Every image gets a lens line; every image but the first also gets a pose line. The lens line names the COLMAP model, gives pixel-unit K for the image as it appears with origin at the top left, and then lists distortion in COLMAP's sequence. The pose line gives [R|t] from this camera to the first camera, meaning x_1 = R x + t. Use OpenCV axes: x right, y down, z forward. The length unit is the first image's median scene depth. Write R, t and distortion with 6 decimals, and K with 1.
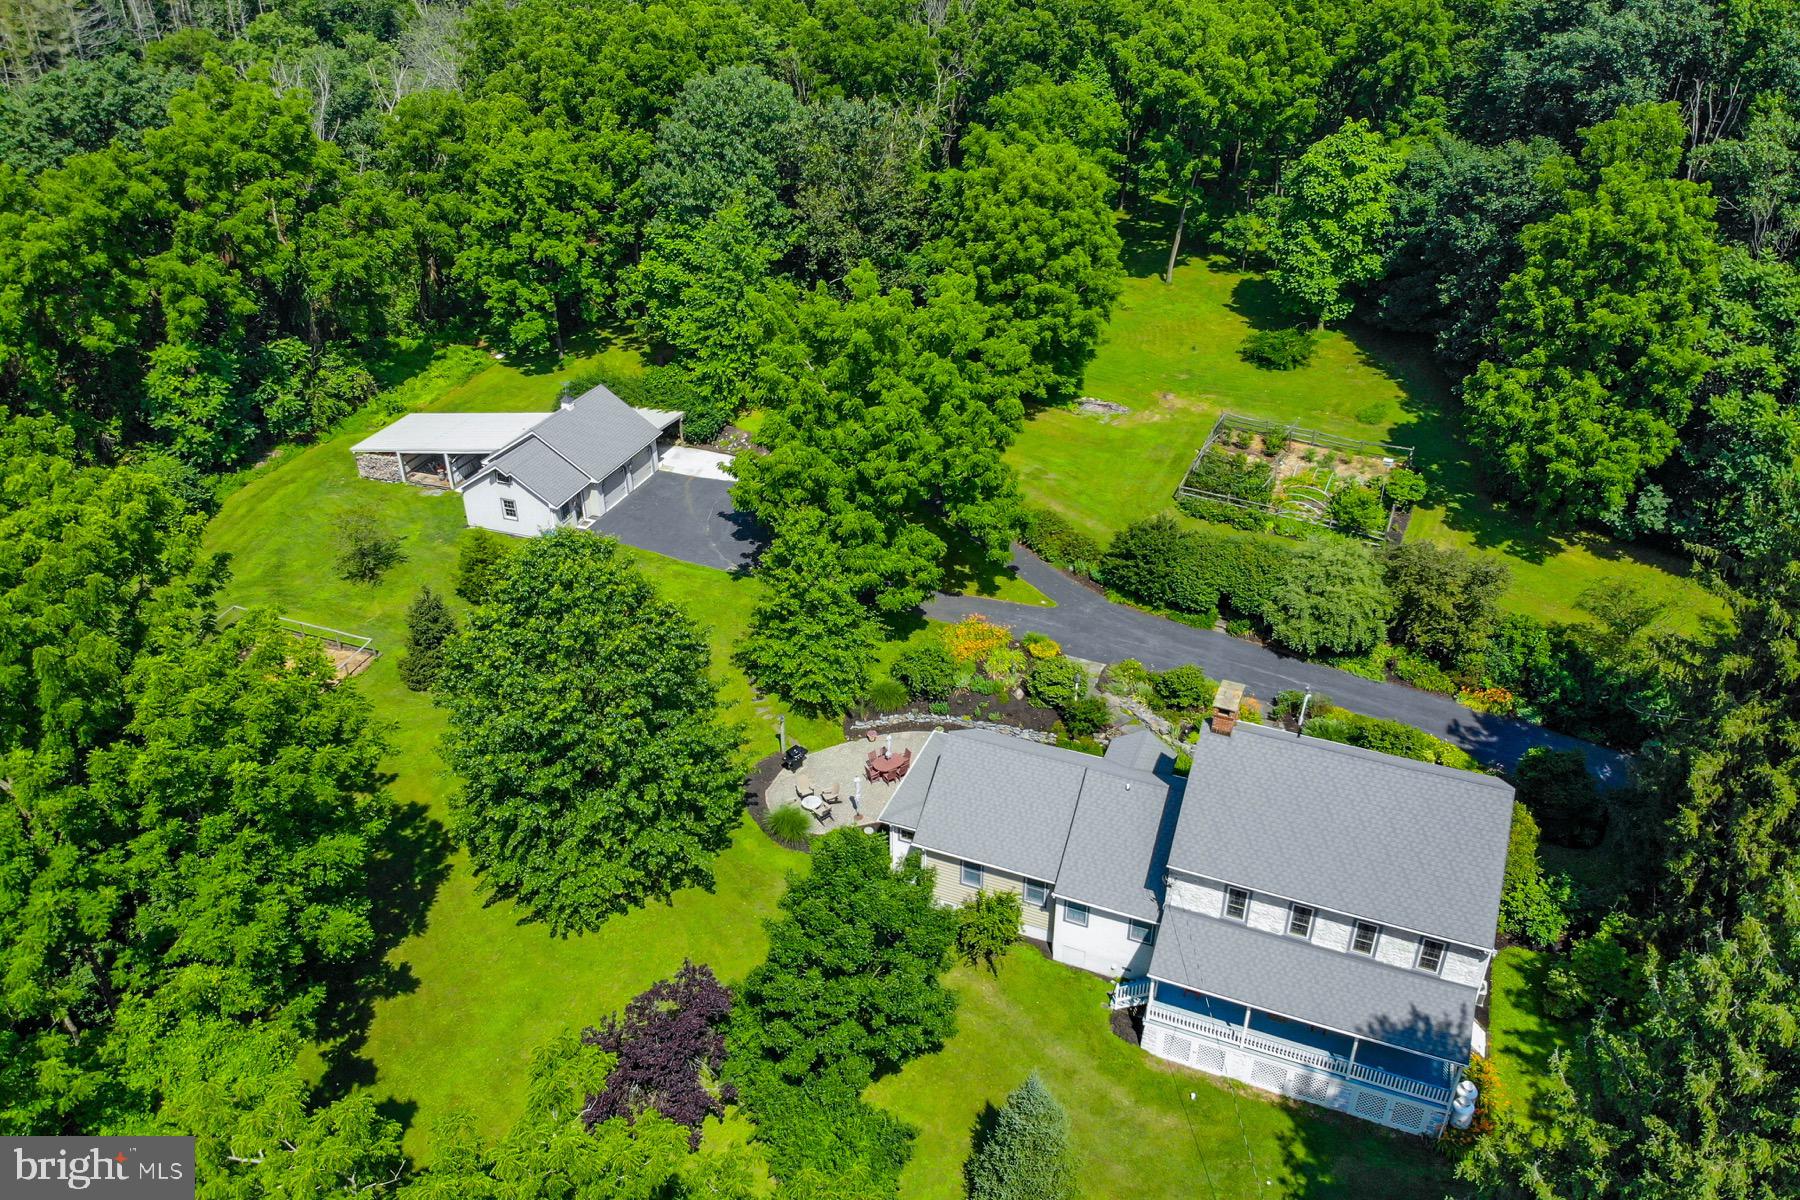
lens RADIAL K [[1328.8, 0, 903.5], [0, 1328.8, 580.1], [0, 0, 1]] dist [0.174387, -0.410551]
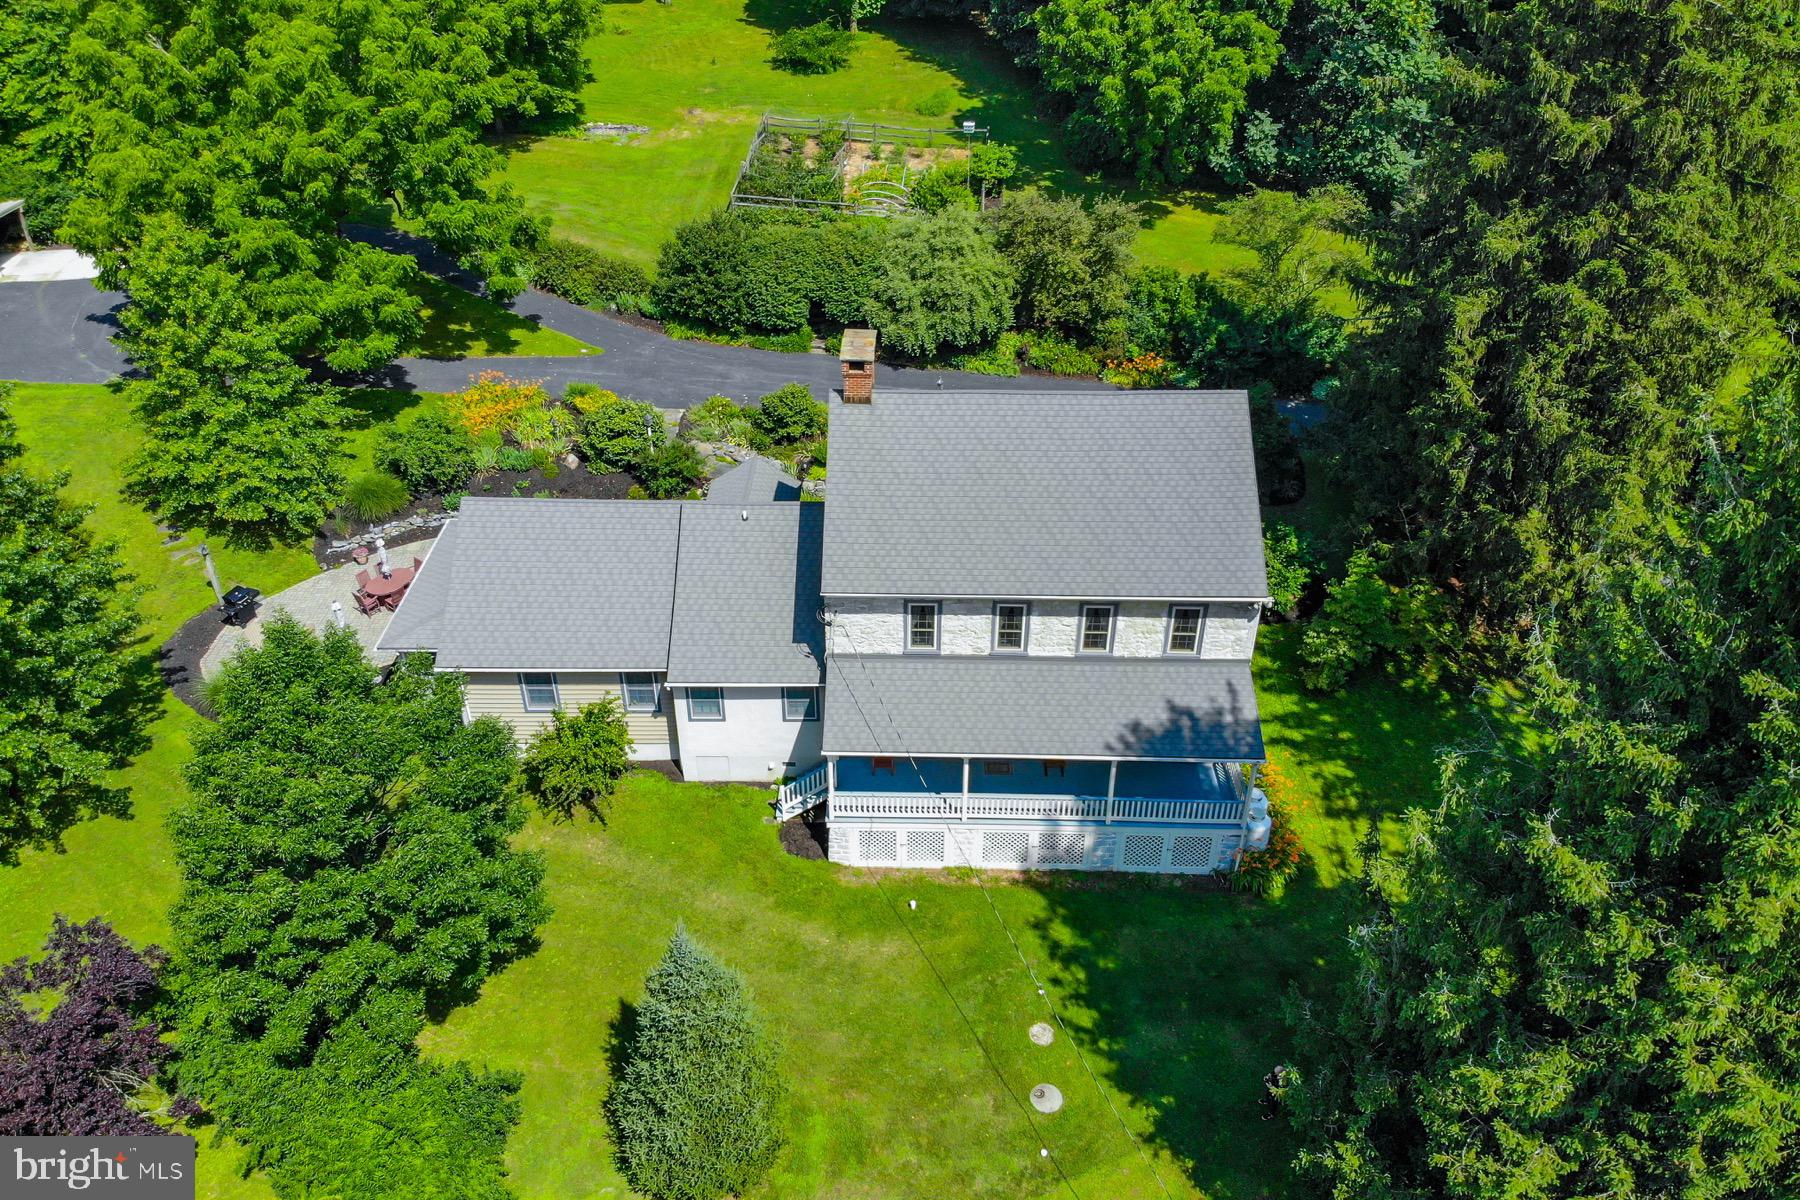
lens RADIAL K [[1328.8, 0, 903.5], [0, 1328.8, 580.1], [0, 0, 1]] dist [0.174387, -0.410551]
pose [[0.934009, -0.201736, 0.294839, 0.028575], [0.181112, 0.978770, 0.095962, 0.112883], [-0.307939, -0.036231, 0.950716, 0.262206]]
